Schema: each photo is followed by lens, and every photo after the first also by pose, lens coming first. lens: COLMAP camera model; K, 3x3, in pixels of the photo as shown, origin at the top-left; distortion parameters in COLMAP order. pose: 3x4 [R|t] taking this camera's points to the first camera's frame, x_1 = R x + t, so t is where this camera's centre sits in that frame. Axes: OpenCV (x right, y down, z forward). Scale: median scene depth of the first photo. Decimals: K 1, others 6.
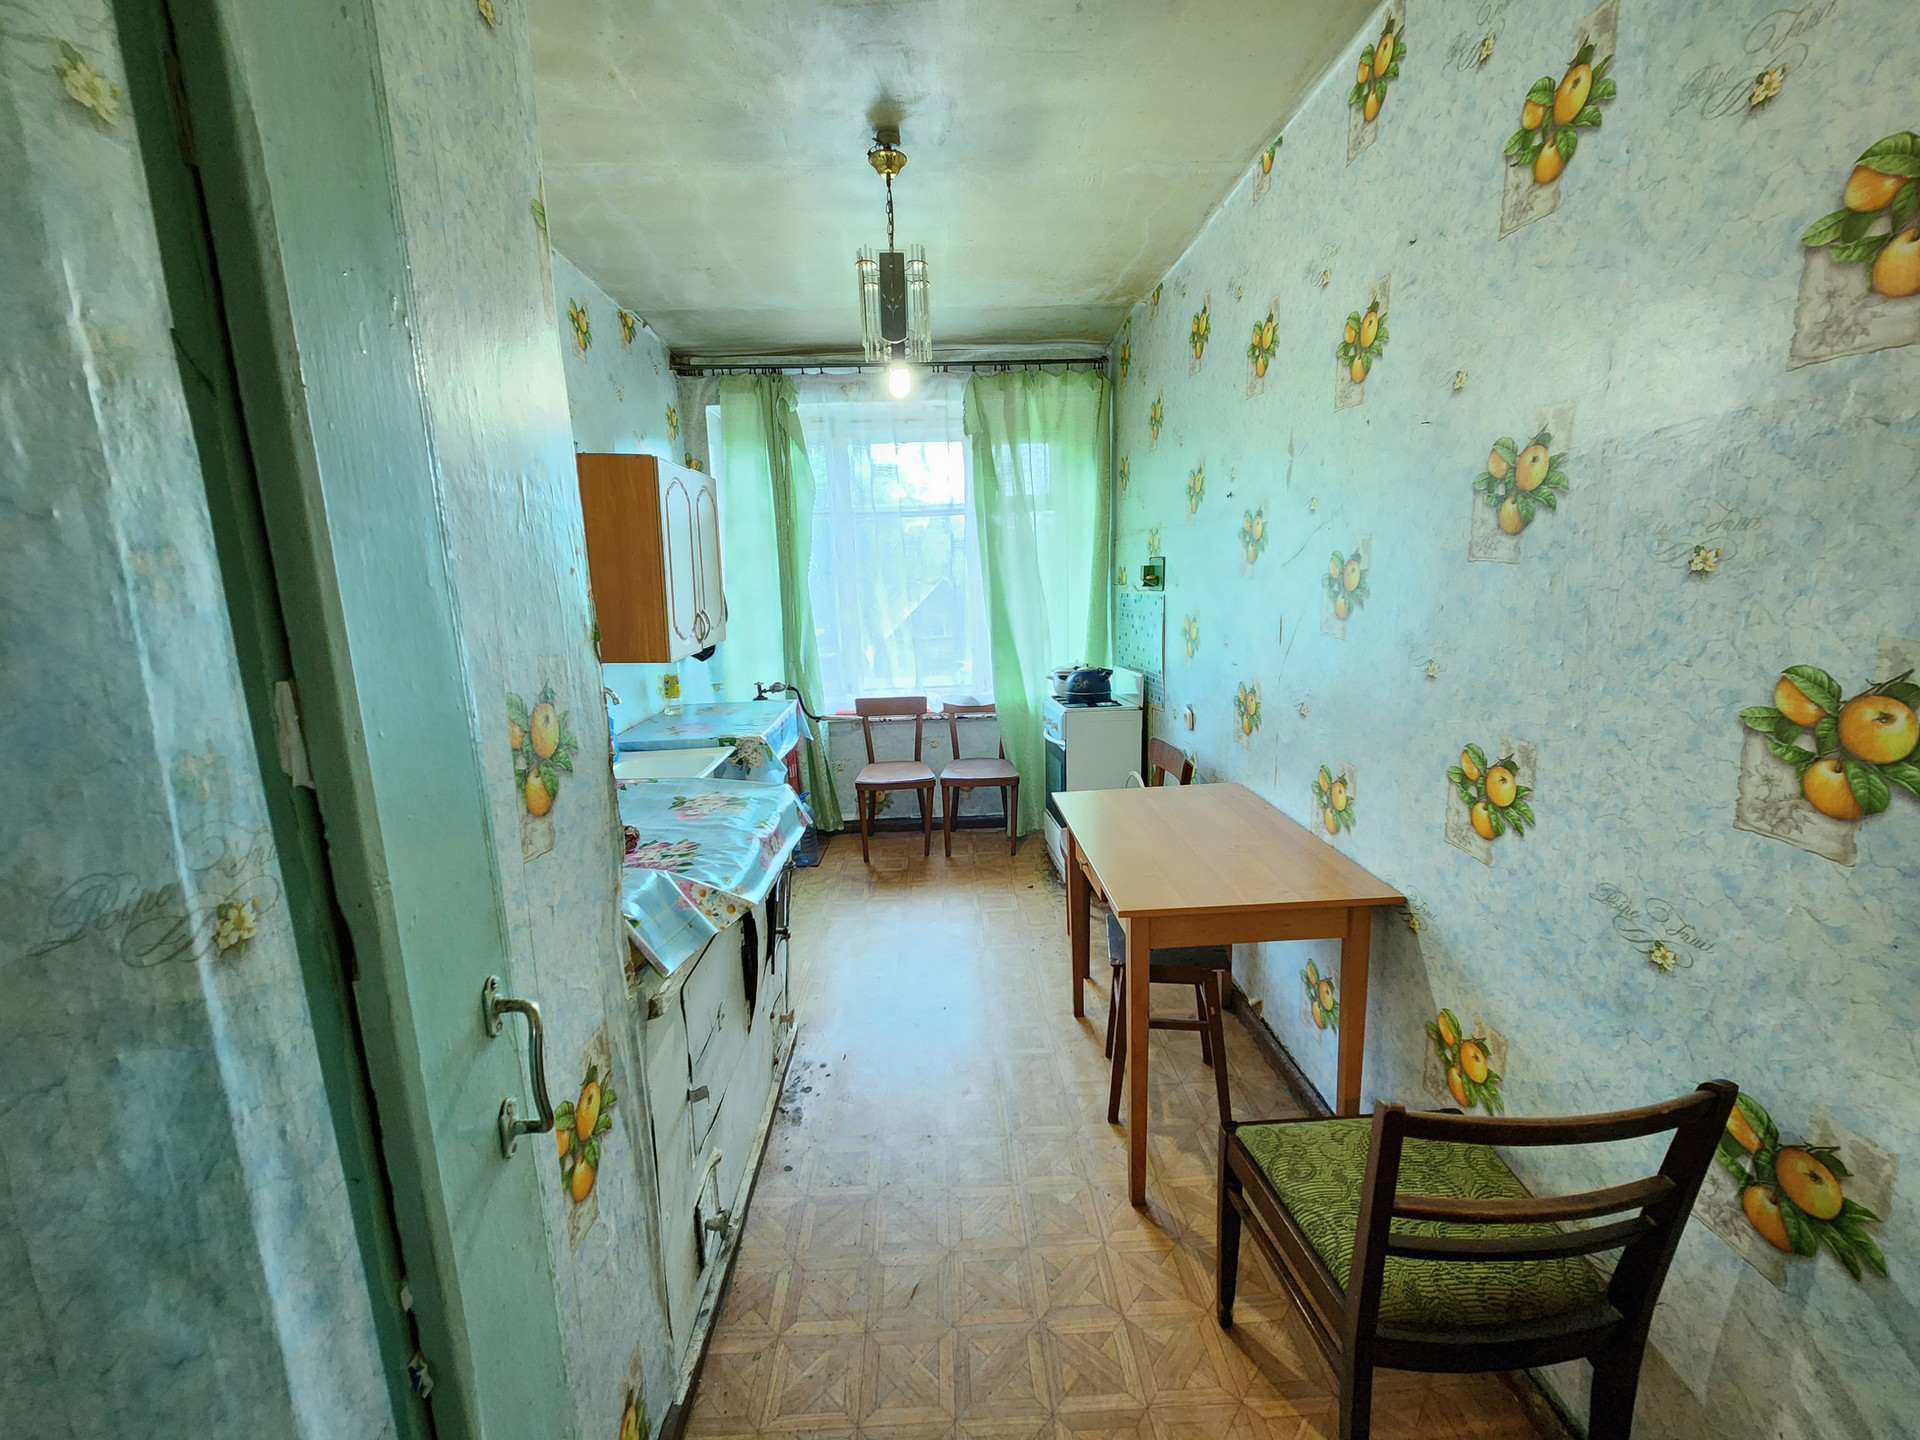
lens RADIAL K [[771.7, 0, 960.0], [0, 771.7, 720.0], [0, 0, 1]] dist [-0.000163, -0.000061]
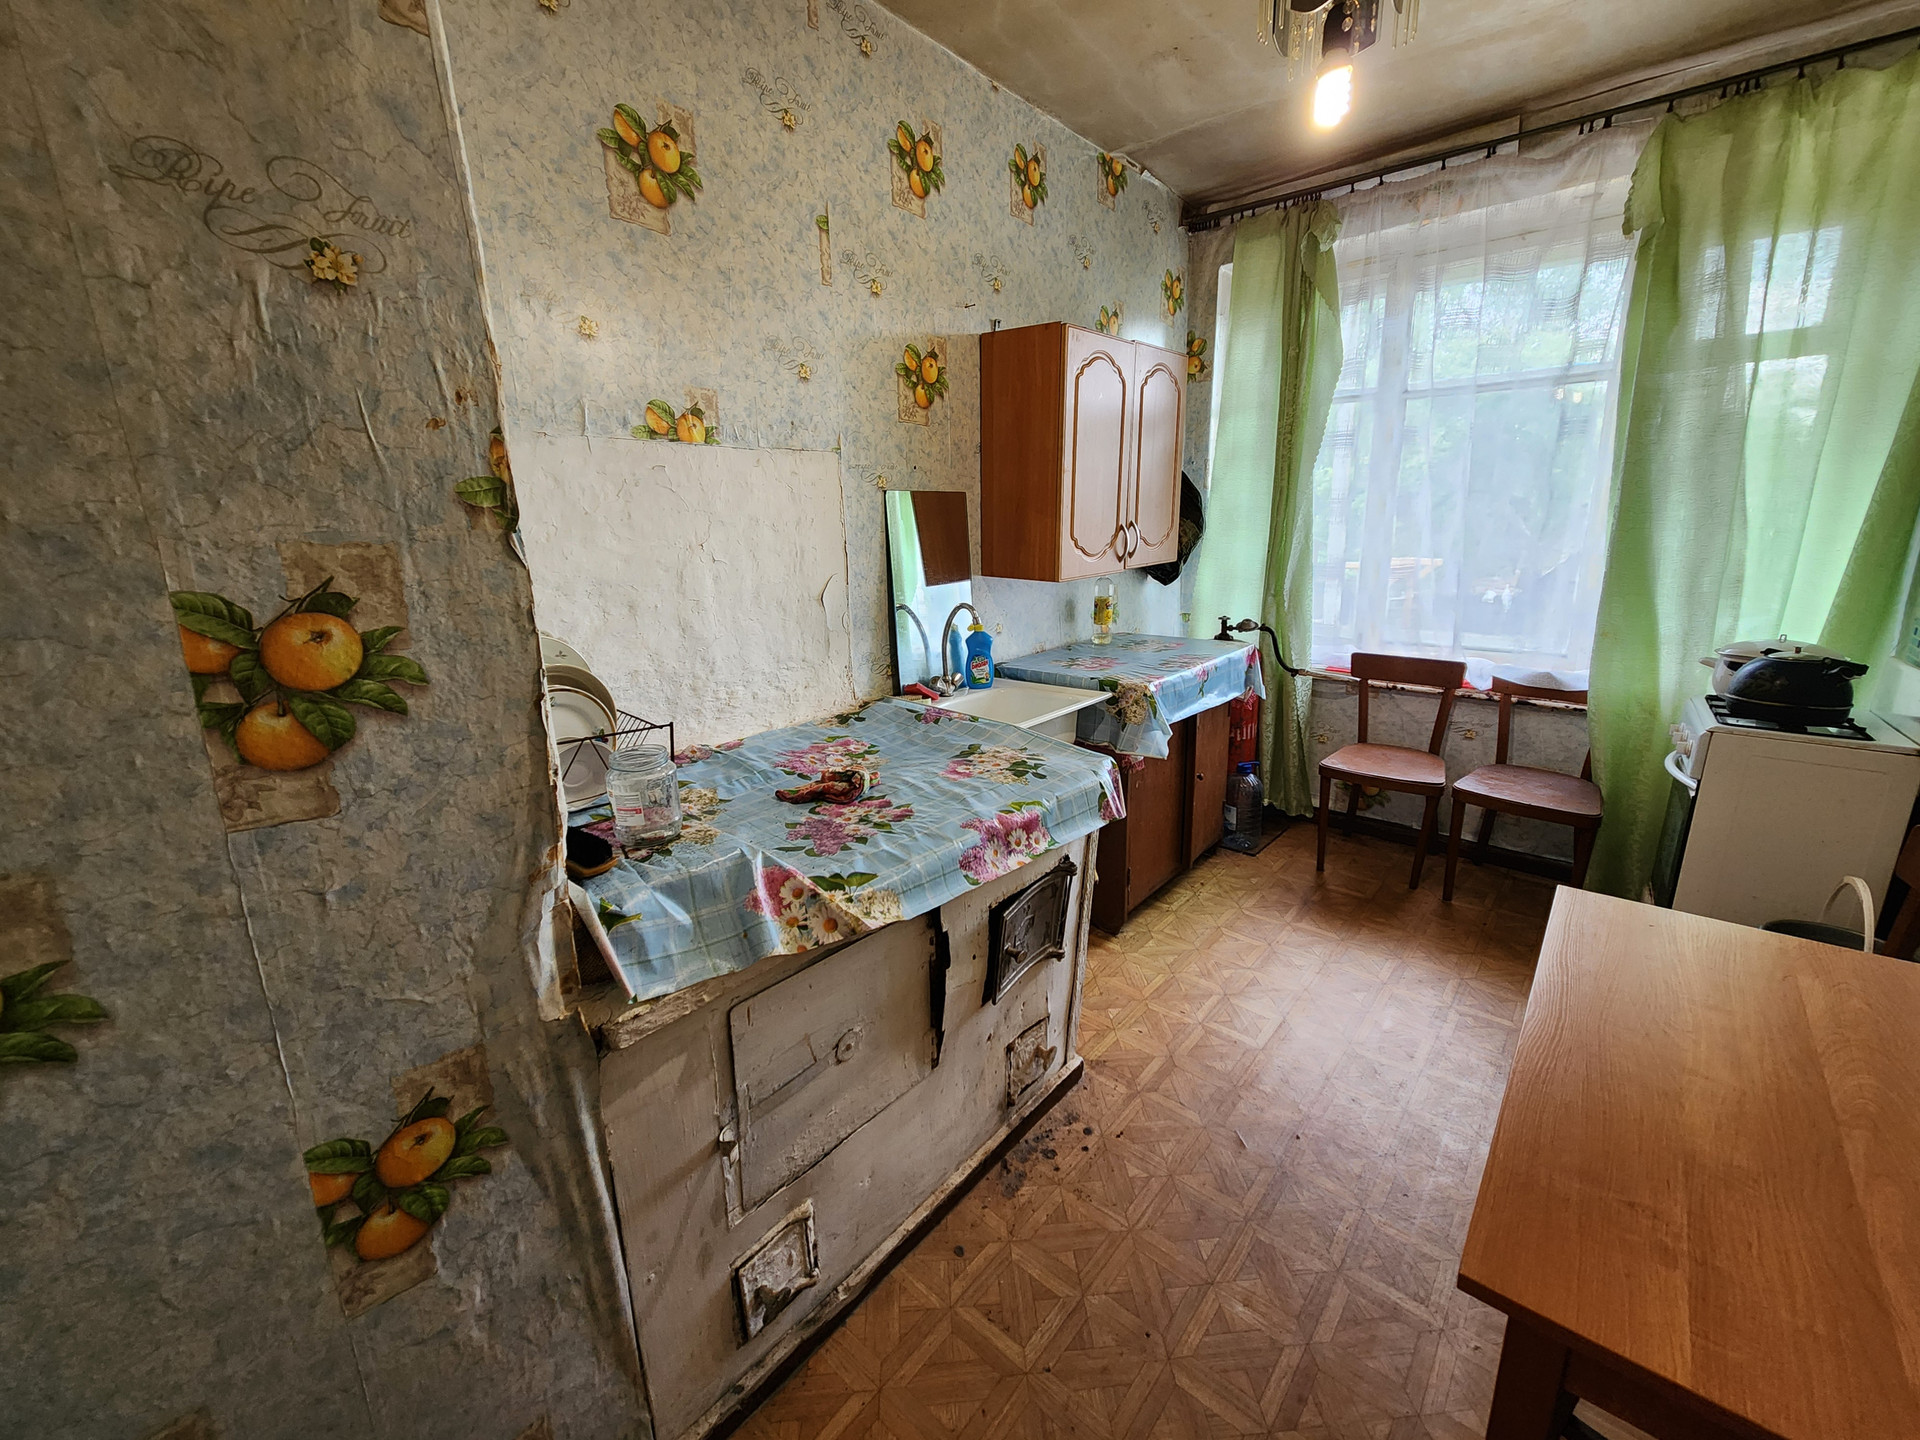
lens RADIAL K [[777.4, 0, 959.6], [0, 777.4, 715.6], [0, 0, 1]] dist [0.001098, -0.000968]
pose [[0.734812, 0.186789, -0.652044, 0.090513], [-0.127266, 0.982228, 0.137955, -0.025042], [0.666224, -0.018389, 0.745525, 0.212882]]
